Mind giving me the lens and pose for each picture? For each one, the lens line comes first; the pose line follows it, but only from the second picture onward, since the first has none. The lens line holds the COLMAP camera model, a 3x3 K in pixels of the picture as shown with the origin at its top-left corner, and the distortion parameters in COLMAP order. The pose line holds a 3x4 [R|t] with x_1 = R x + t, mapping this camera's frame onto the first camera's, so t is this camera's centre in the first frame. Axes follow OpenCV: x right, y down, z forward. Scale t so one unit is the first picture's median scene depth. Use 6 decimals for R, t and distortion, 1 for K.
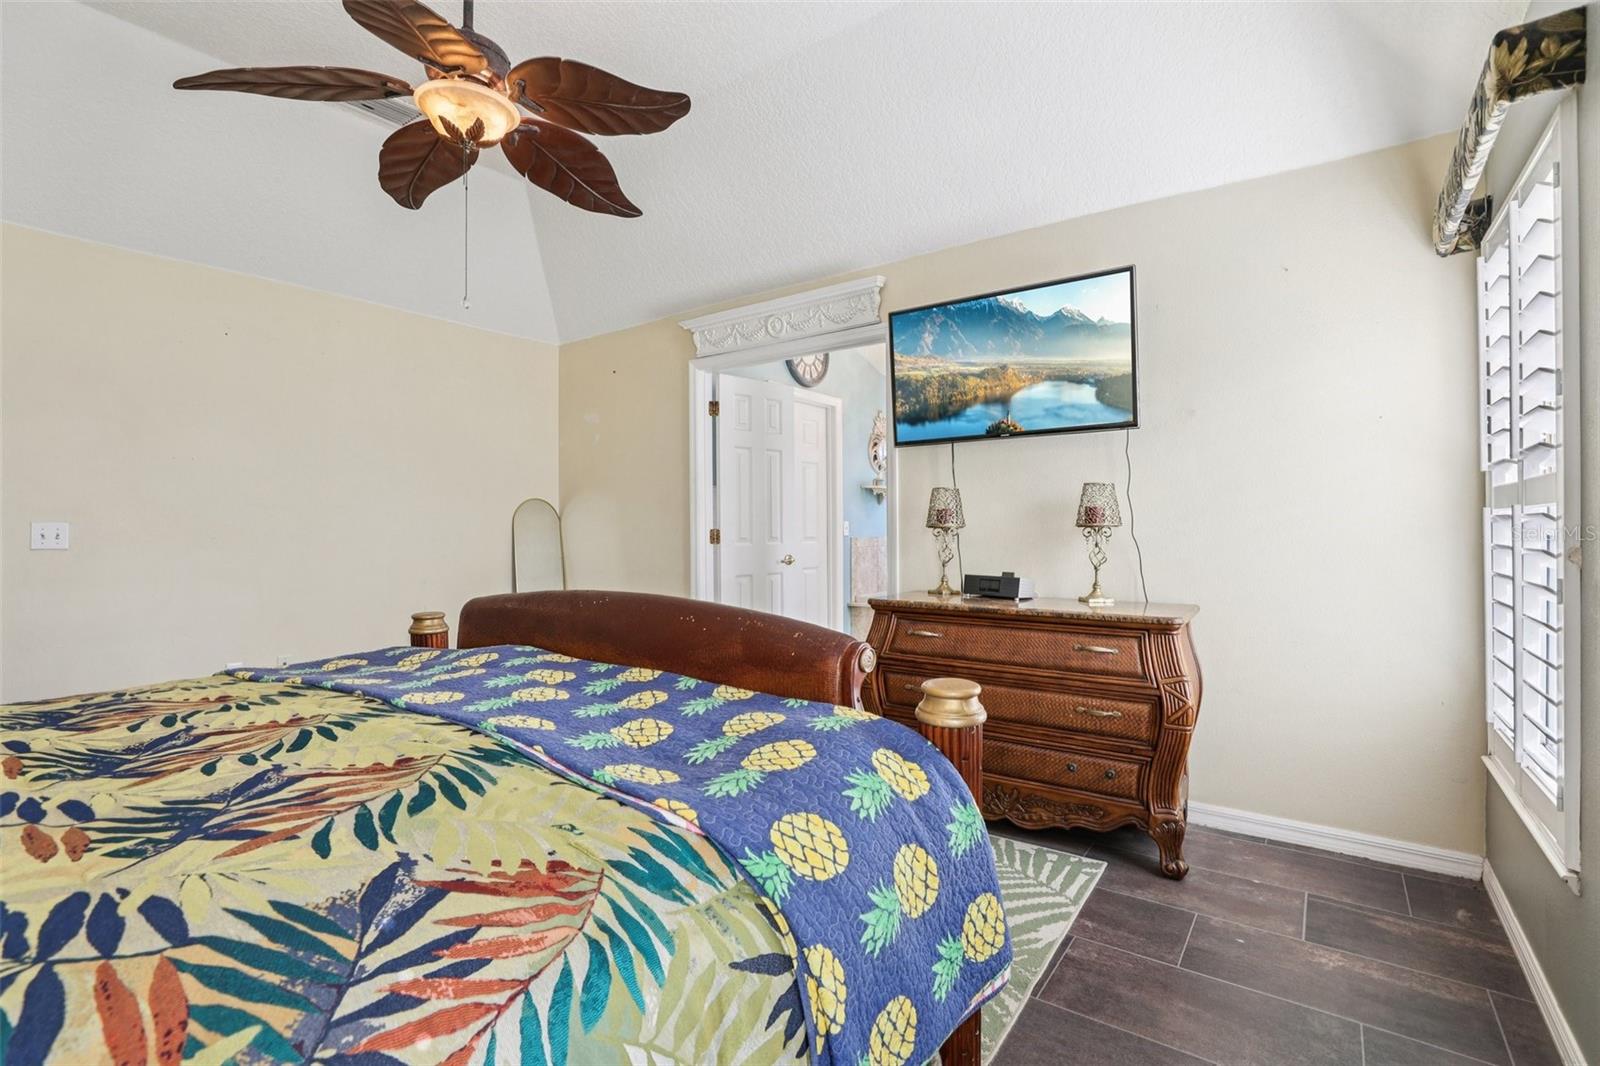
lens RADIAL K [[793.4, 0, 800.0], [0, 793.4, 533.0], [0, 0, 1]] dist [0.000152, 0.000035]
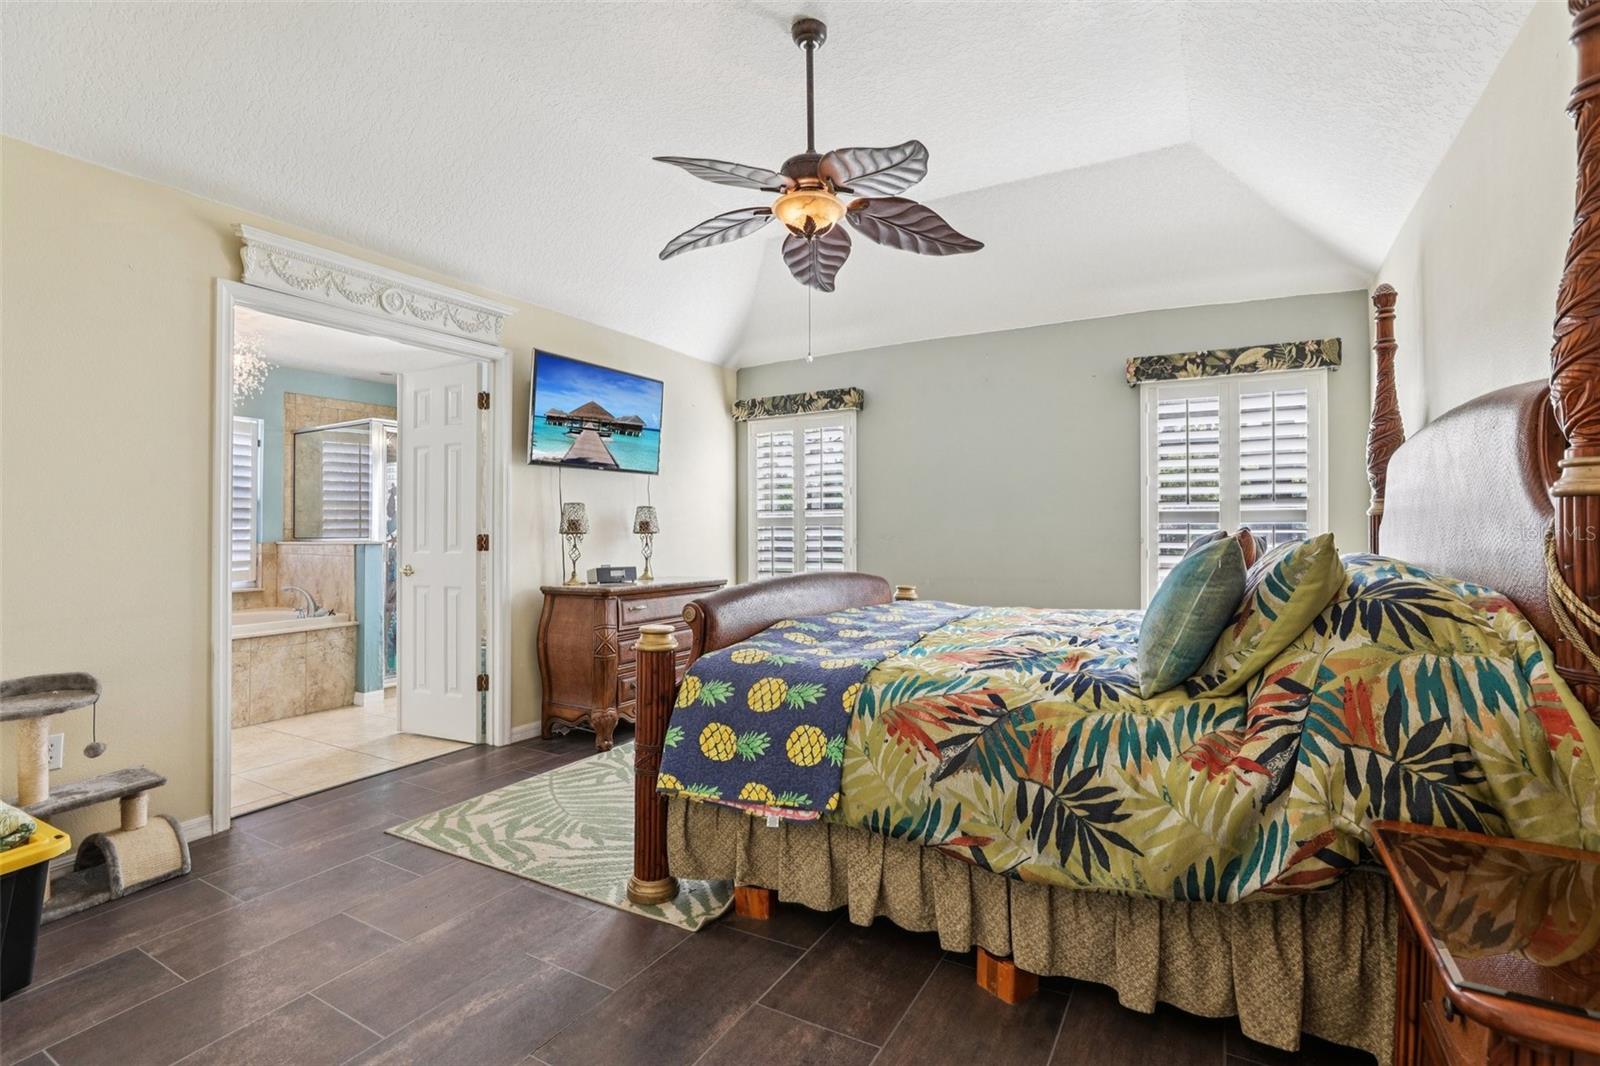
lens RADIAL K [[732.1, 0, 799.4], [0, 732.1, 523.9], [0, 0, 1]] dist [-0.028168, 0.000037]
pose [[-0.102161, 0.020578, 0.994555, -1.067637], [0.011721, 0.999742, -0.019482, 0.005767], [-0.994699, 0.009667, -0.102375, 0.796753]]
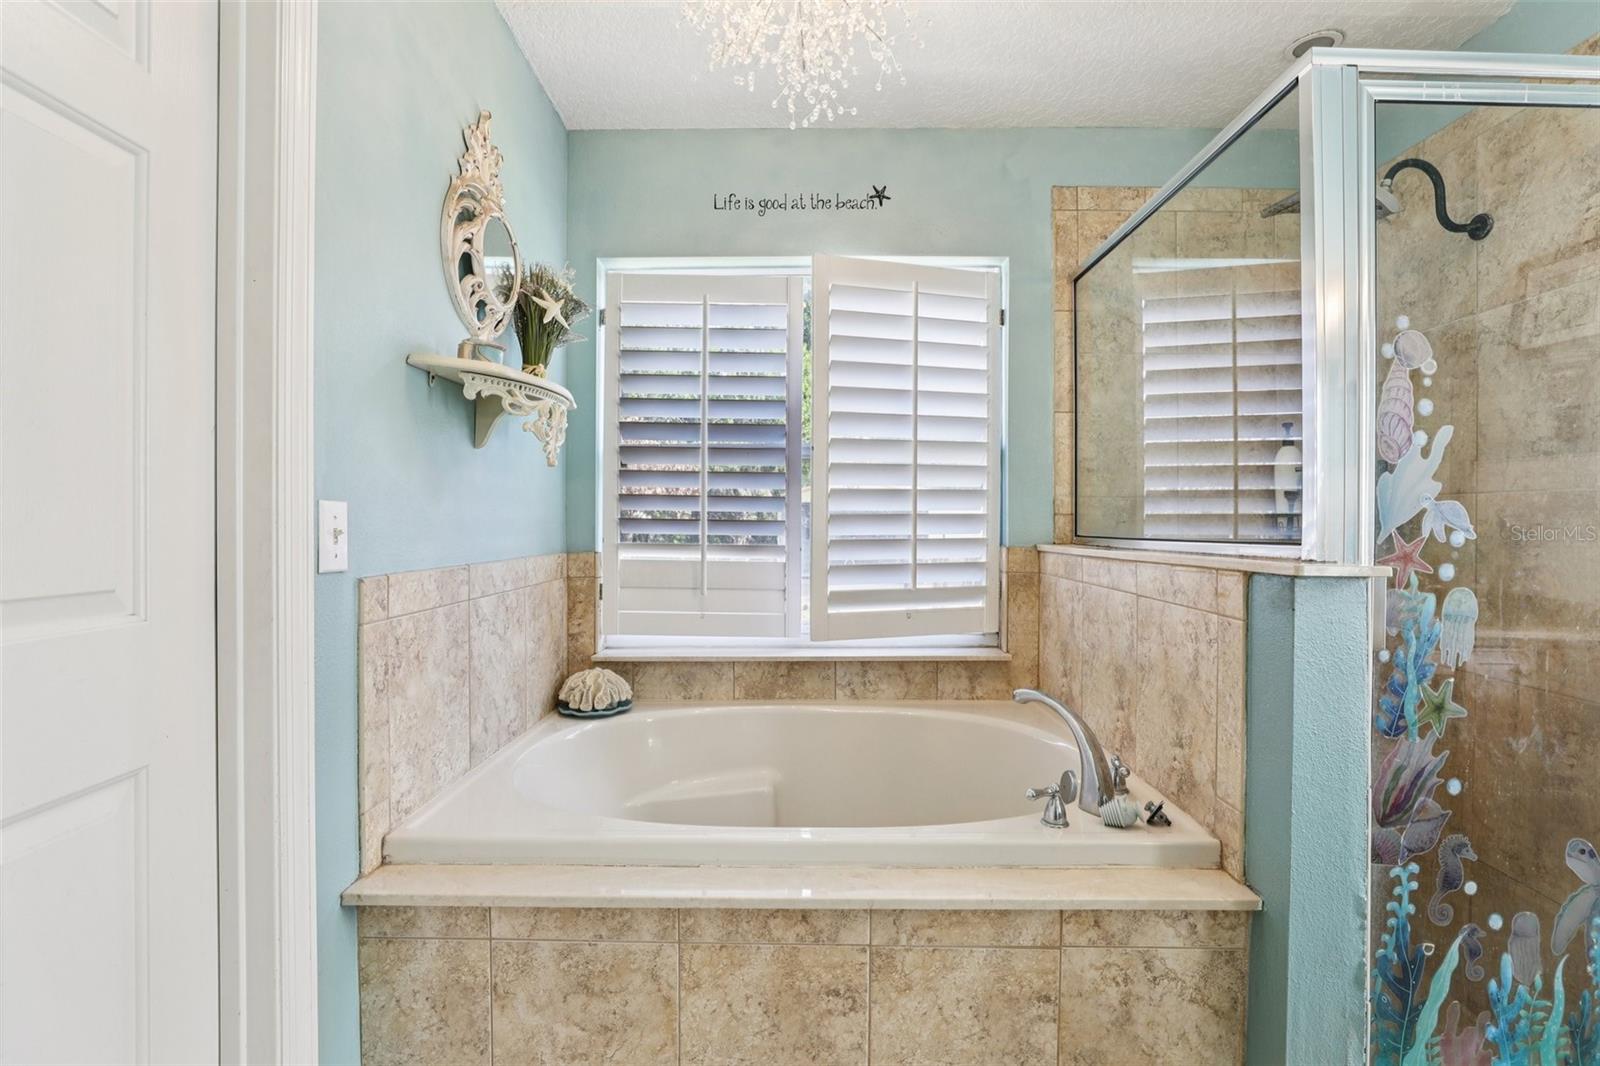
lens RADIAL K [[732.1, 0, 799.4], [0, 732.1, 523.9], [0, 0, 1]] dist [-0.028168, 0.000037]
pose [[0.808880, 0.011096, 0.587869, 0.080431], [-0.006050, 0.999926, -0.010549, -0.010486], [-0.587943, 0.004976, 0.808887, 1.376526]]
